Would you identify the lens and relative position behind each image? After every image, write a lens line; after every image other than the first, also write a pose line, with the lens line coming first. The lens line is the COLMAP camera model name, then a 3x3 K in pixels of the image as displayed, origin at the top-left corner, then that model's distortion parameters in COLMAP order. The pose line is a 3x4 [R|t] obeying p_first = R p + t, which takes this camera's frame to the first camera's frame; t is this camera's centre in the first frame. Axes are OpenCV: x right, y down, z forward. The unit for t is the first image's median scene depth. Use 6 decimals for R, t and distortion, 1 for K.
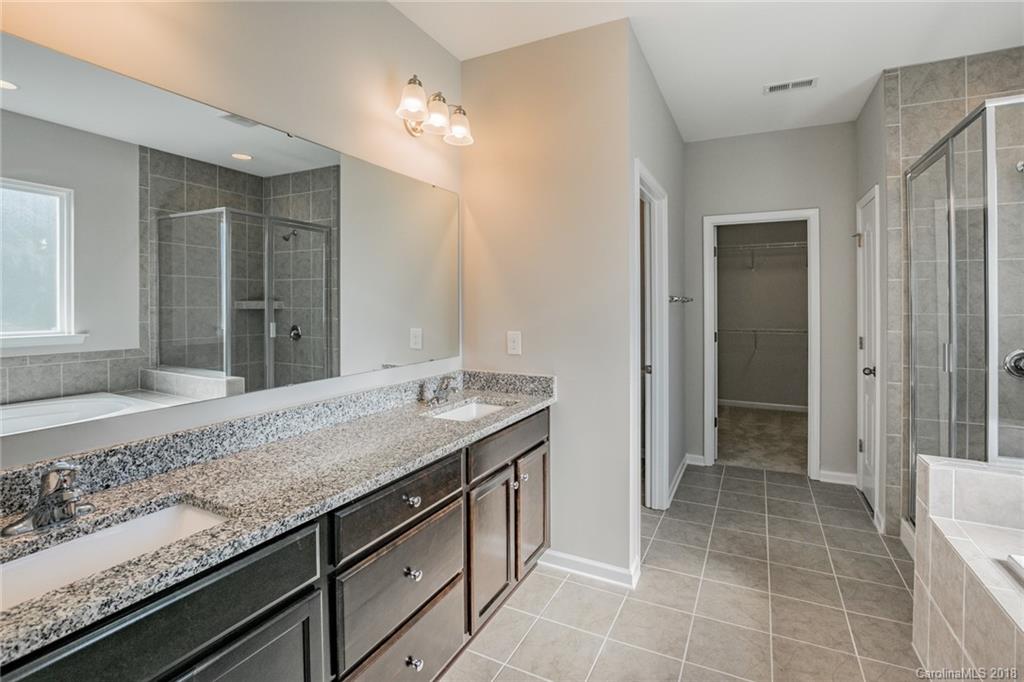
lens RADIAL K [[467.8, 0, 501.3], [0, 467.8, 311.1], [0, 0, 1]] dist [-0.027490, 0.003200]
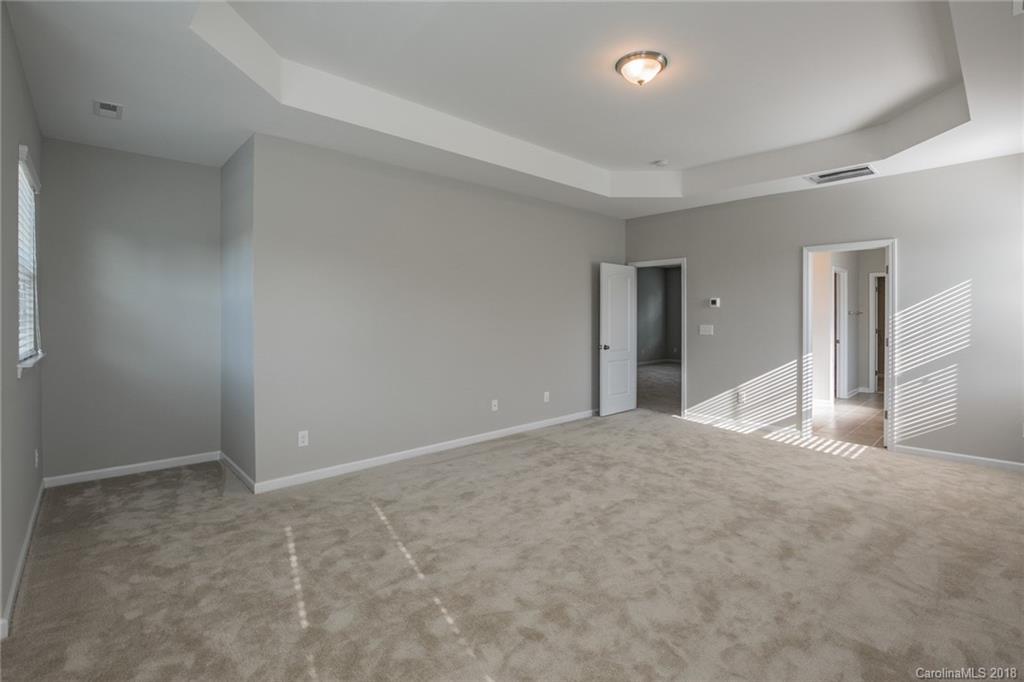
lens RADIAL K [[467.8, 0, 508.2], [0, 467.8, 318.2], [0, 0, 1]] dist [-0.027490, 0.003200]
pose [[0.947411, 0.005197, -0.319977, -0.610217], [-0.003569, 0.999978, 0.005675, -0.002748], [0.319999, -0.004235, 0.947408, -2.051537]]
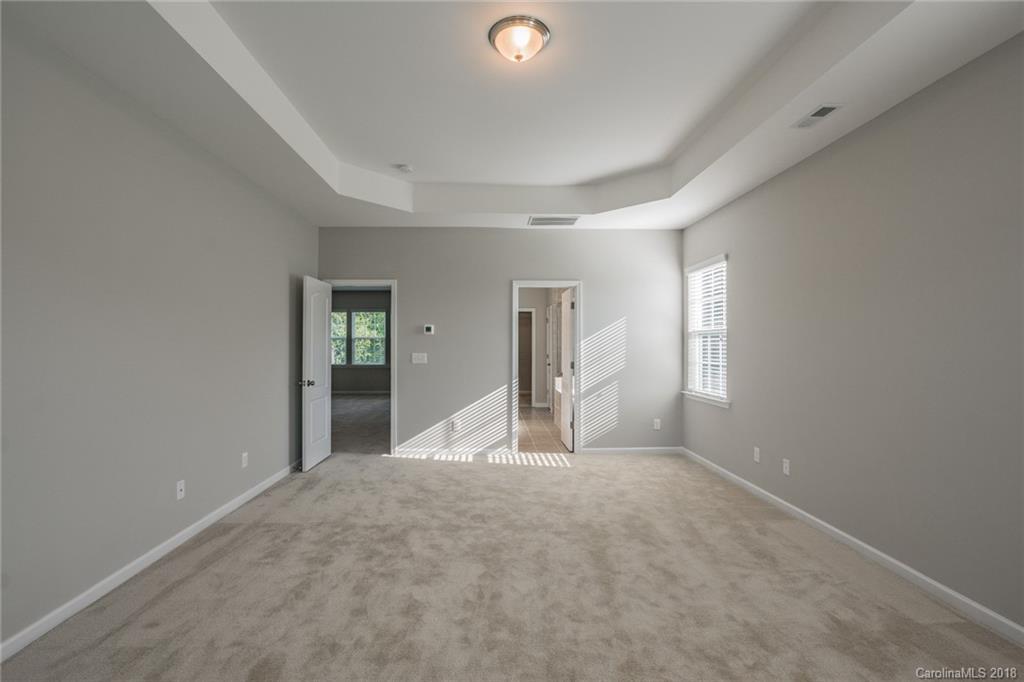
lens RADIAL K [[467.8, 0, 504.8], [0, 467.8, 339.9], [0, 0, 1]] dist [-0.027490, 0.003200]
pose [[0.865098, 0.009849, 0.501507, -1.109974], [-0.004969, 0.999926, -0.011065, 0.000429], [-0.501579, 0.007080, 0.865083, -1.687102]]
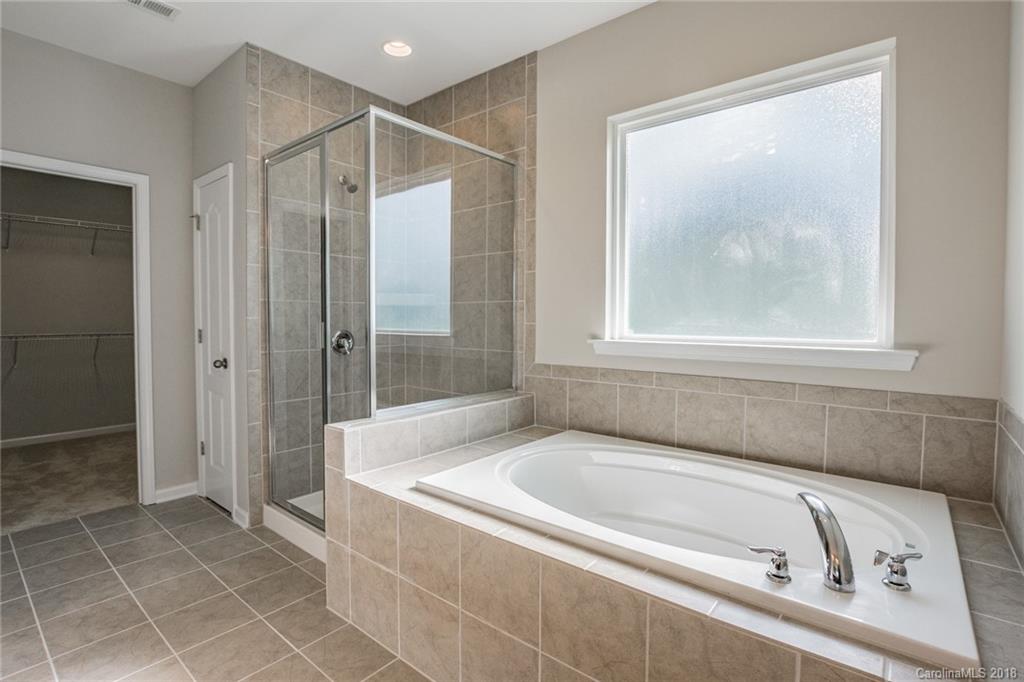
lens RADIAL K [[499.6, 0, 521.4], [0, 499.6, 333.7], [0, 0, 1]] dist [-0.024511, 0.001035]
pose [[0.193865, -0.026498, 0.980670, -0.066543], [0.007182, 0.999647, 0.025590, 0.052314], [-0.981002, 0.002082, 0.193987, 0.221596]]
